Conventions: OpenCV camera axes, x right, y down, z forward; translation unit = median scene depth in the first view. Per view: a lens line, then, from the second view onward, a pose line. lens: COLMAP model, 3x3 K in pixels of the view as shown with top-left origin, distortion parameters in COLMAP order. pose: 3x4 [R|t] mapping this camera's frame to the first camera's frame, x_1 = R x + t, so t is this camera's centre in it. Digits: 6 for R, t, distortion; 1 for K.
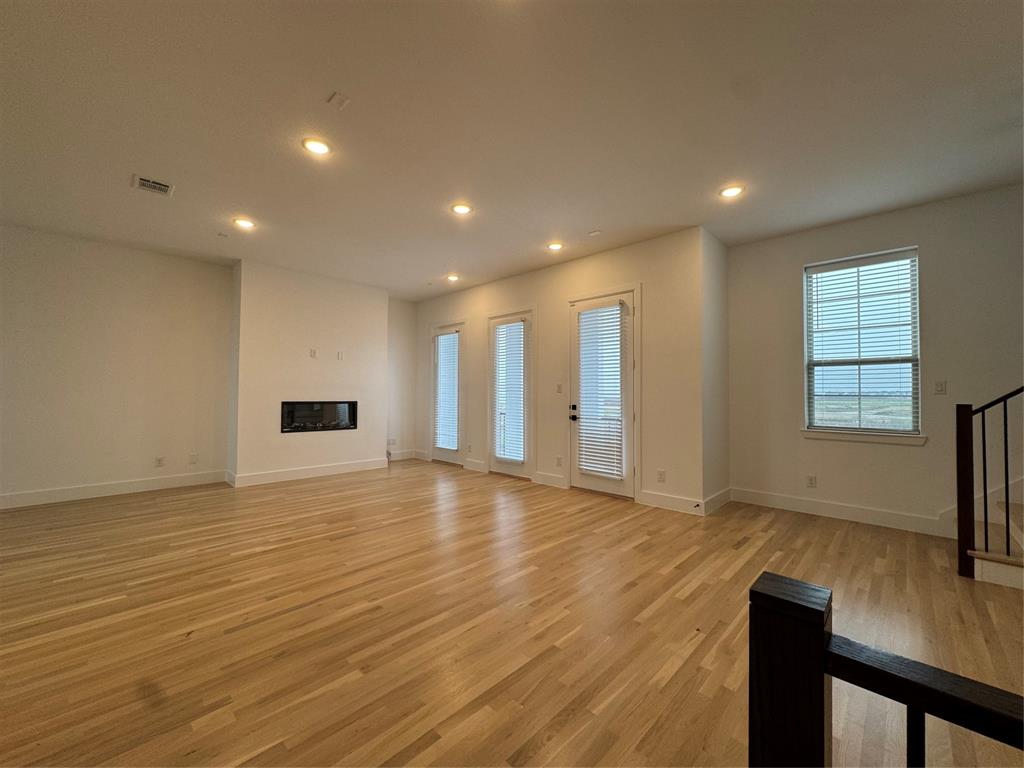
lens RADIAL K [[408.0, 0, 513.7], [0, 408.0, 379.5], [0, 0, 1]] dist [-0.004098, 0.001239]
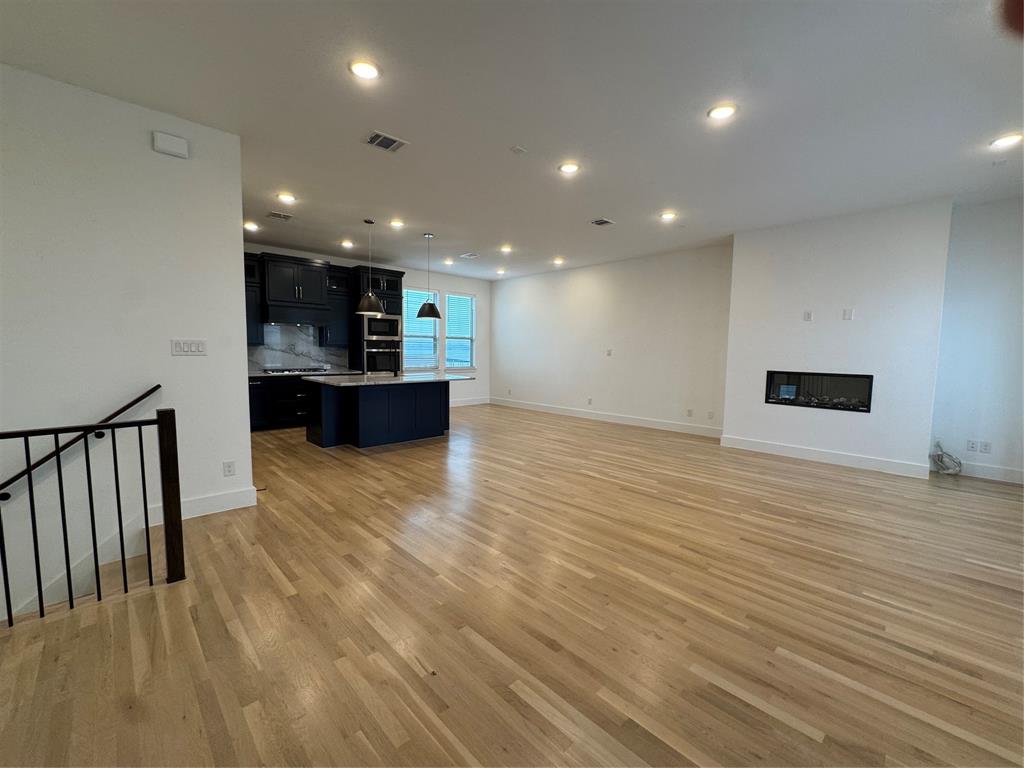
lens RADIAL K [[427.4, 0, 511.4], [0, 427.4, 385.2], [0, 0, 1]] dist [-0.002794, 0.000336]
pose [[-0.040712, 0.077785, -0.996139, 0.764063], [0.021767, 0.996798, 0.076947, -0.002375], [0.998934, -0.018550, -0.042274, 0.743913]]
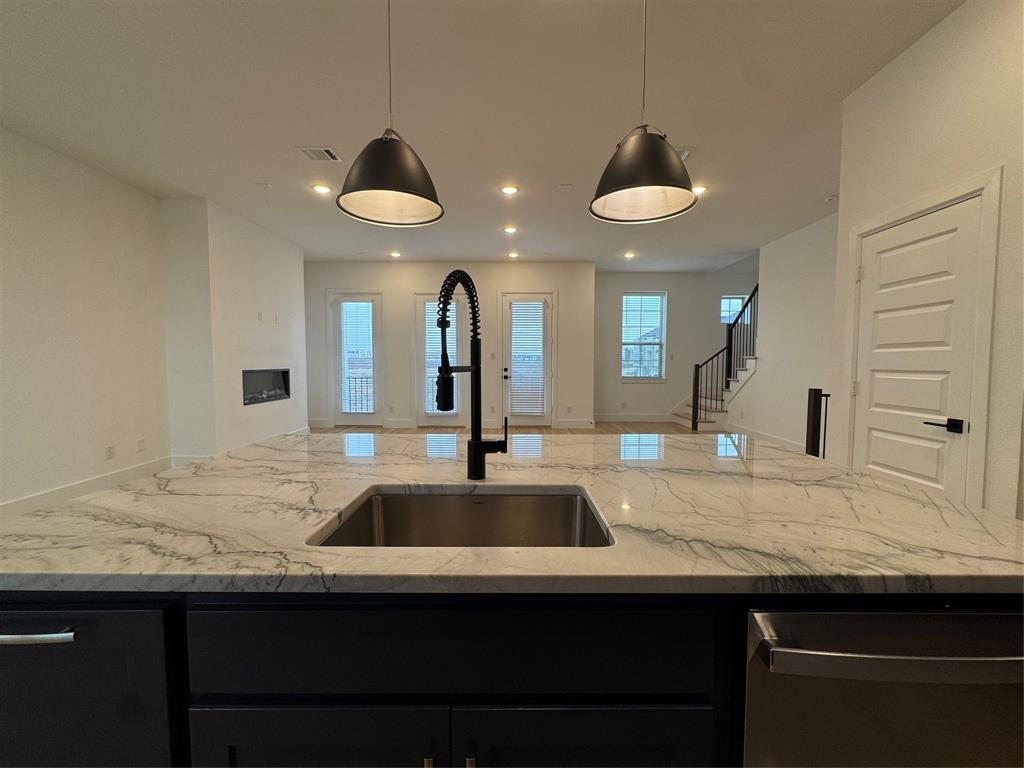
lens RADIAL K [[427.4, 0, 513.6], [0, 427.4, 381.7], [0, 0, 1]] dist [-0.002794, 0.000336]
pose [[0.724689, -0.038821, 0.687982, -1.312659], [-0.024274, 0.996354, 0.081790, -0.019066], [-0.688649, -0.075972, 0.721104, -0.125422]]
